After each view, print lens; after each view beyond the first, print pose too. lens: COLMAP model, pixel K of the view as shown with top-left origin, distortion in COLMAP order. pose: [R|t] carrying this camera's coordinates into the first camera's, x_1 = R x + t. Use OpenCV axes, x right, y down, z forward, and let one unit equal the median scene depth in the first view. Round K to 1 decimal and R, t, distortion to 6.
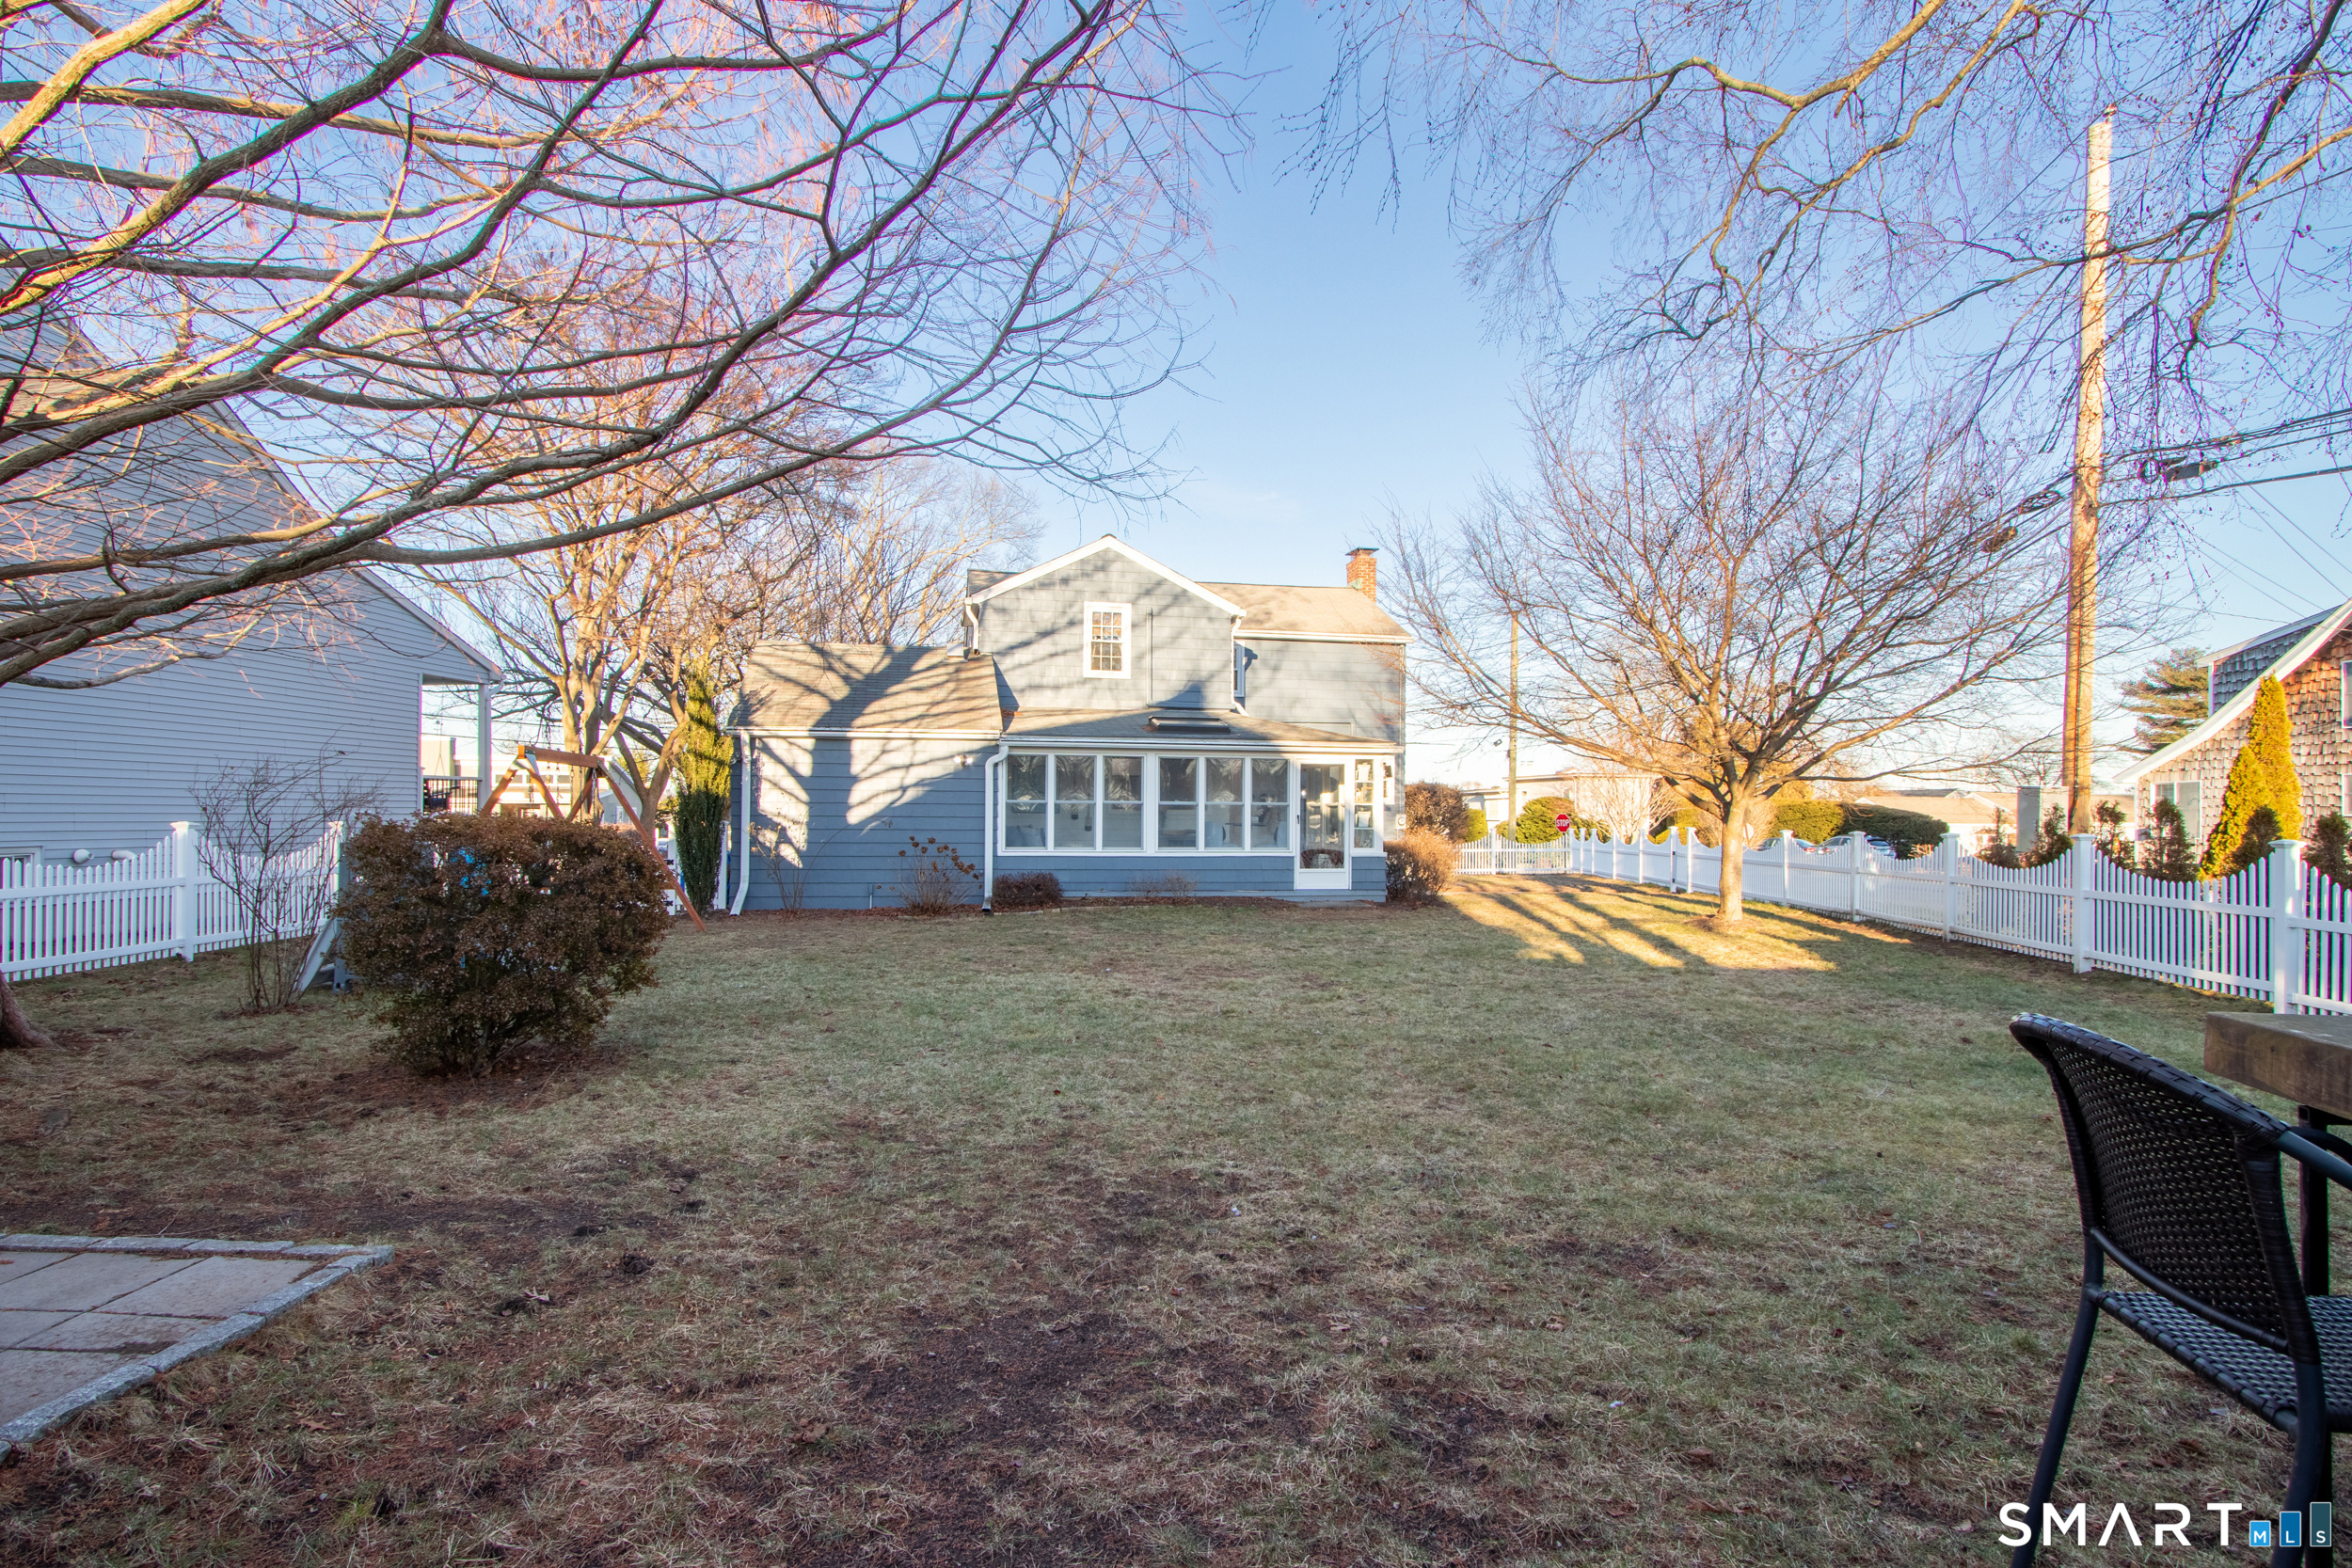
lens RADIAL K [[1182.6, 0, 1174.3], [0, 1182.6, 784.1], [0, 0, 1]] dist [0.003163, 0.000729]
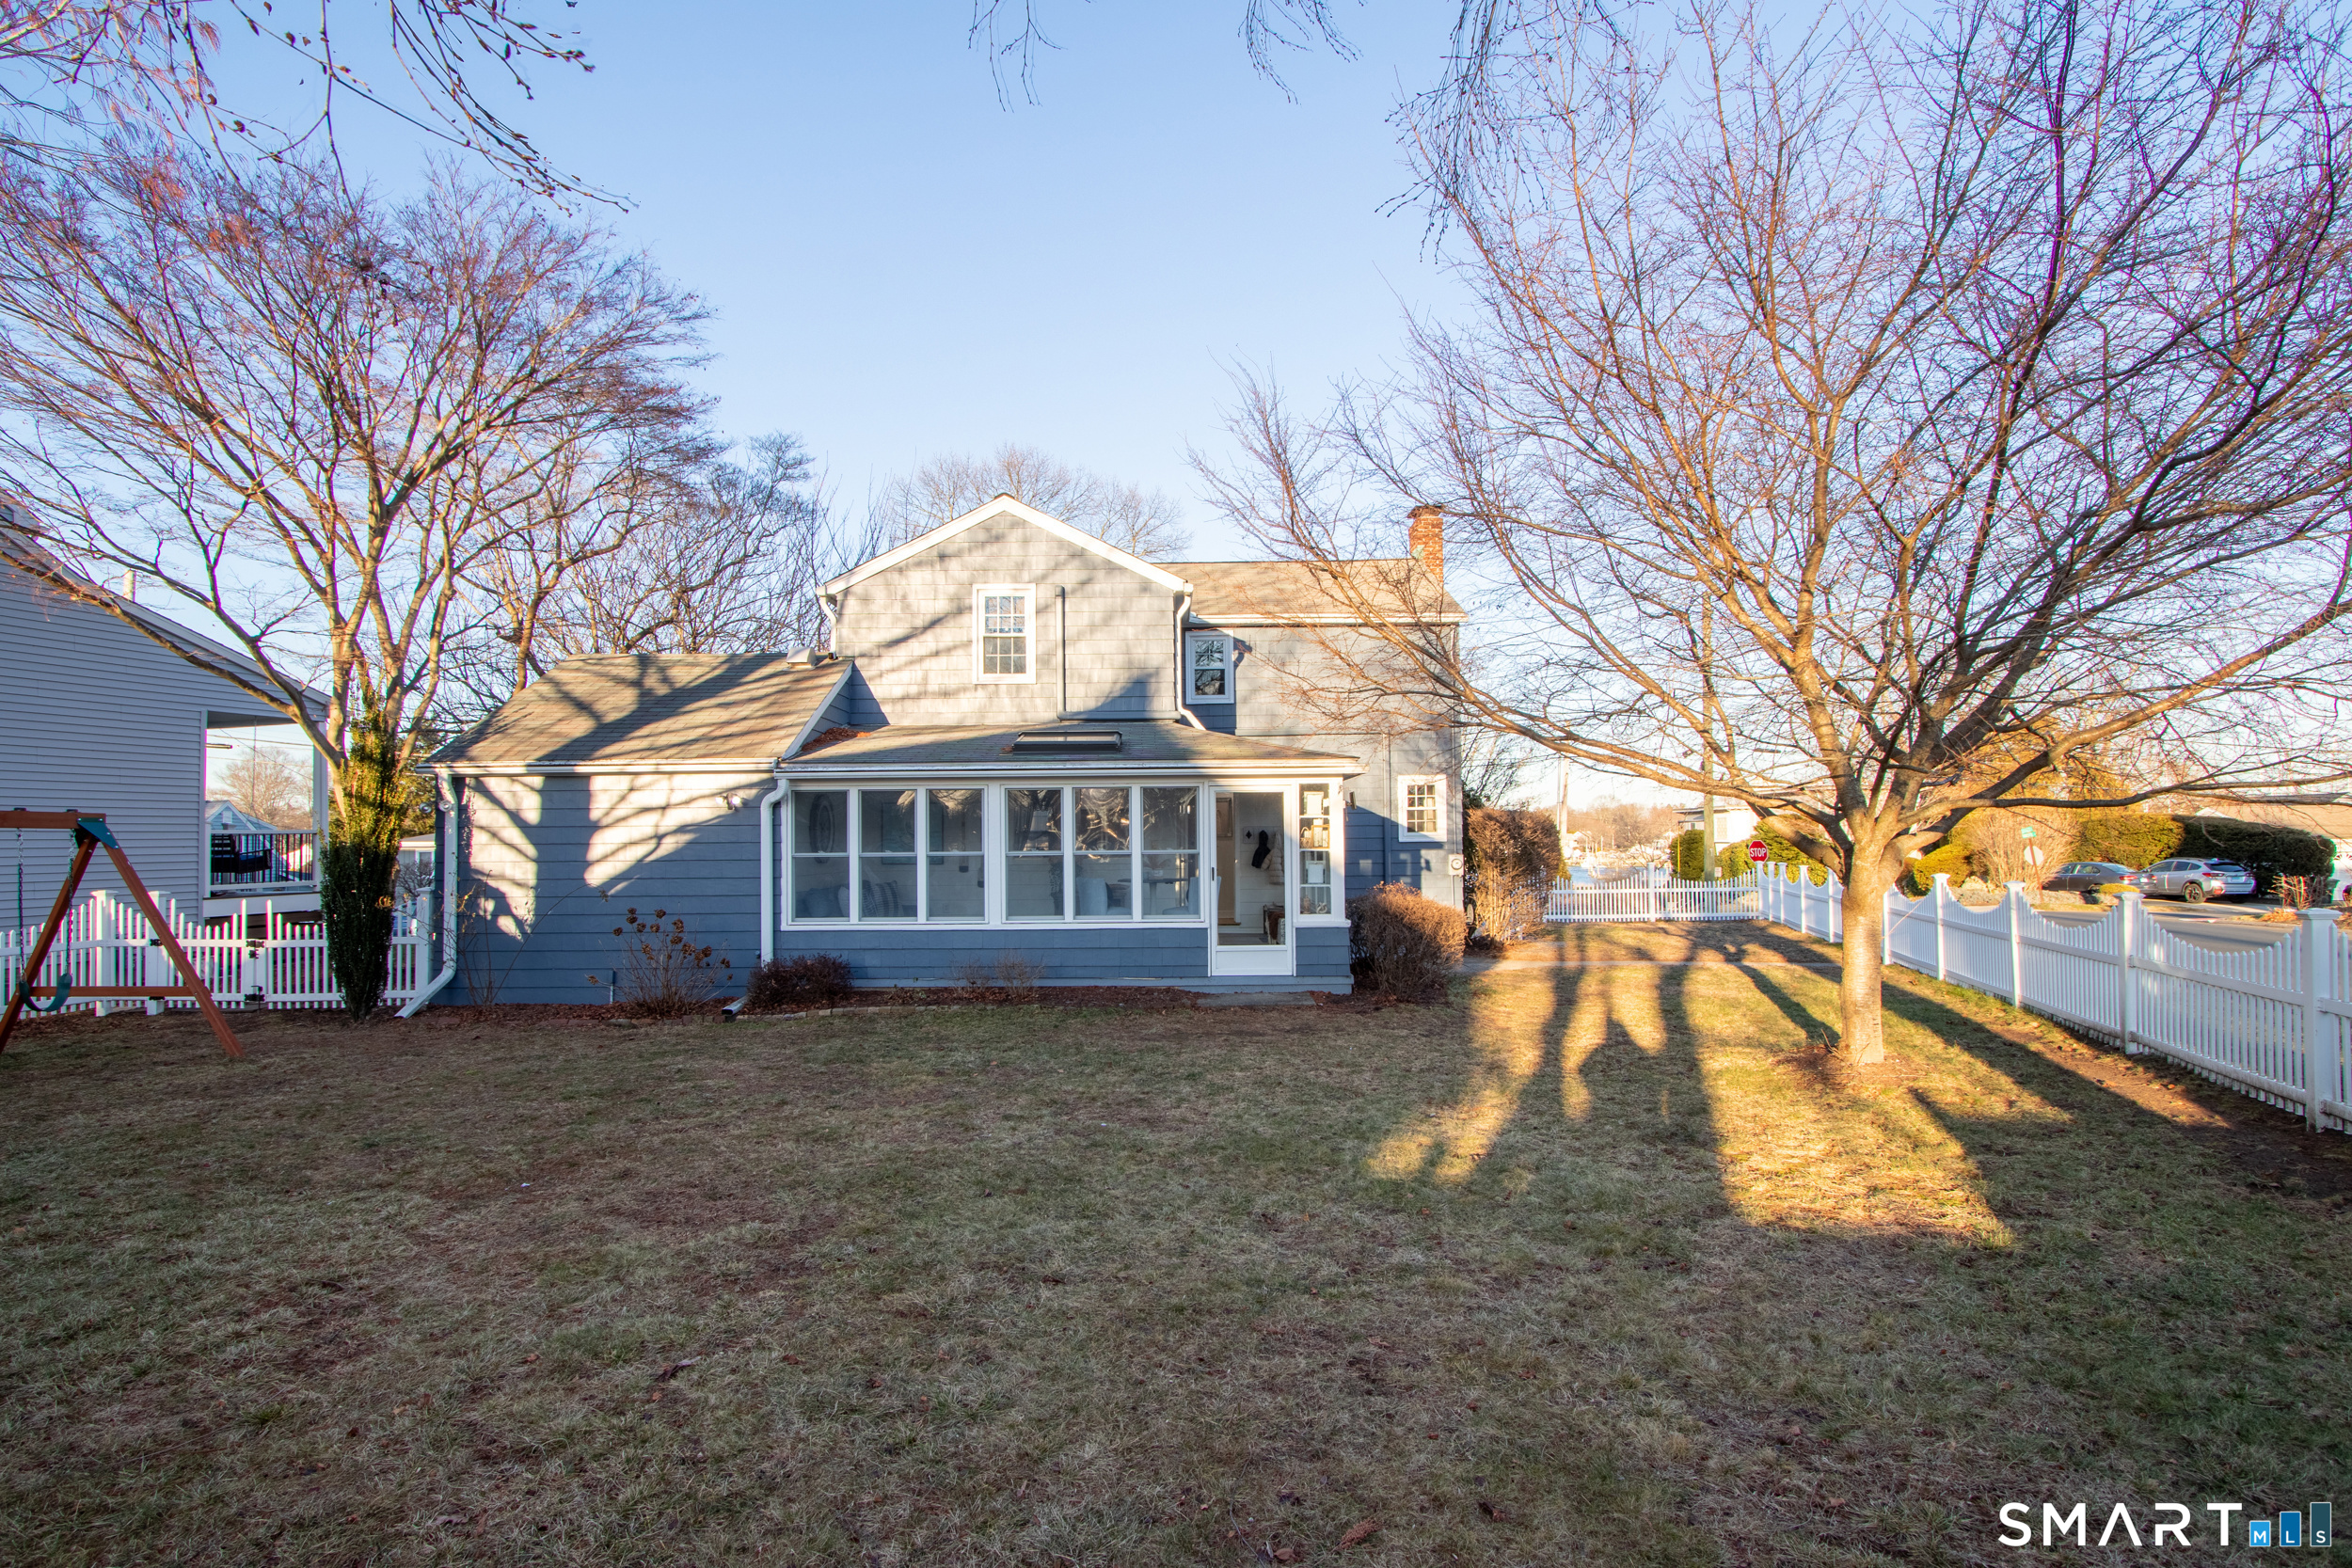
lens RADIAL K [[1182.6, 0, 1177.9], [0, 1182.6, 797.0], [0, 0, 1]] dist [0.003163, 0.000729]
pose [[0.980901, -0.021319, -0.193336, 0.225570], [0.019389, 0.999742, -0.011871, -0.006991], [0.193540, 0.007896, 0.981061, 0.332871]]
